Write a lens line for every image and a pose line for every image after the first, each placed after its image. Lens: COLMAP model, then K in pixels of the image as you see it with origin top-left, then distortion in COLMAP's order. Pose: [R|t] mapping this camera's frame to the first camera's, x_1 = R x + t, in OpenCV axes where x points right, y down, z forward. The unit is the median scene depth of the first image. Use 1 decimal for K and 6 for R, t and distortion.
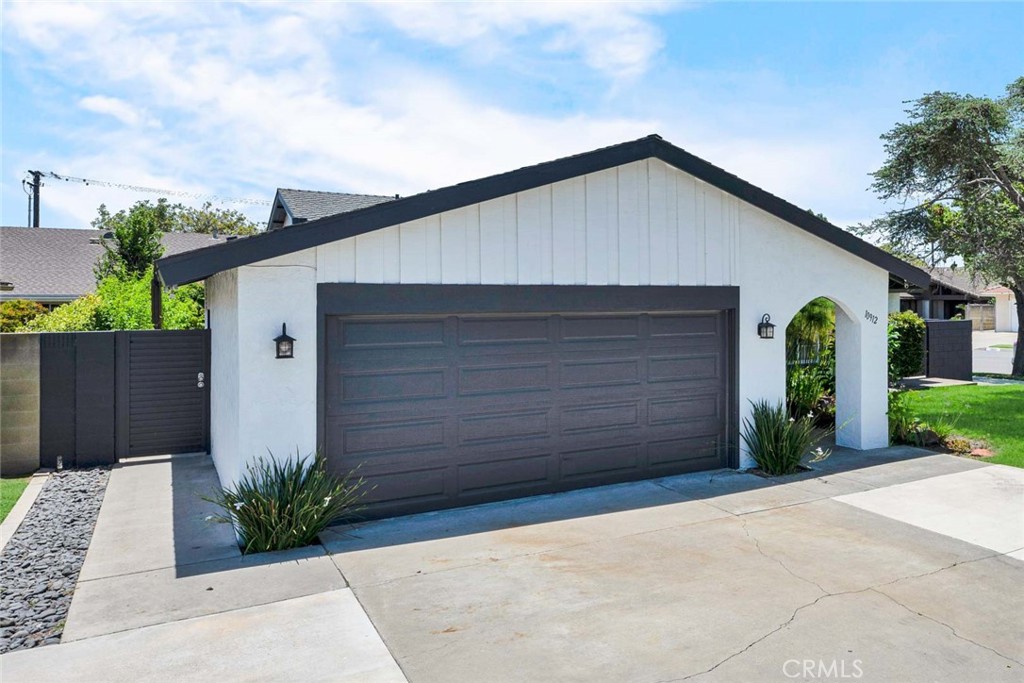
lens RADIAL K [[419.9, 0, 511.7], [0, 419.9, 295.0], [0, 0, 1]] dist [-0.000765, -0.000191]
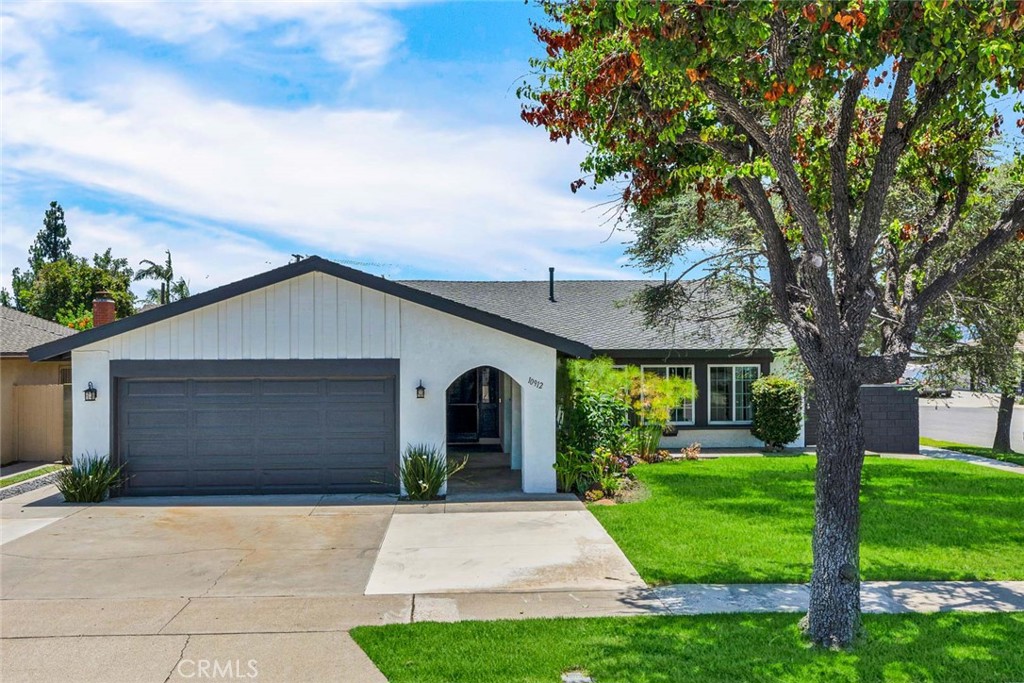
lens RADIAL K [[407.8, 0, 512.0], [0, 407.8, 341.5], [0, 0, 1]] dist [-0.003424, -0.000291]
pose [[0.963627, -0.005350, -0.267198, 1.469282], [0.004307, 0.999981, -0.004489, -0.081594], [0.267216, 0.003175, 0.963631, -0.196552]]
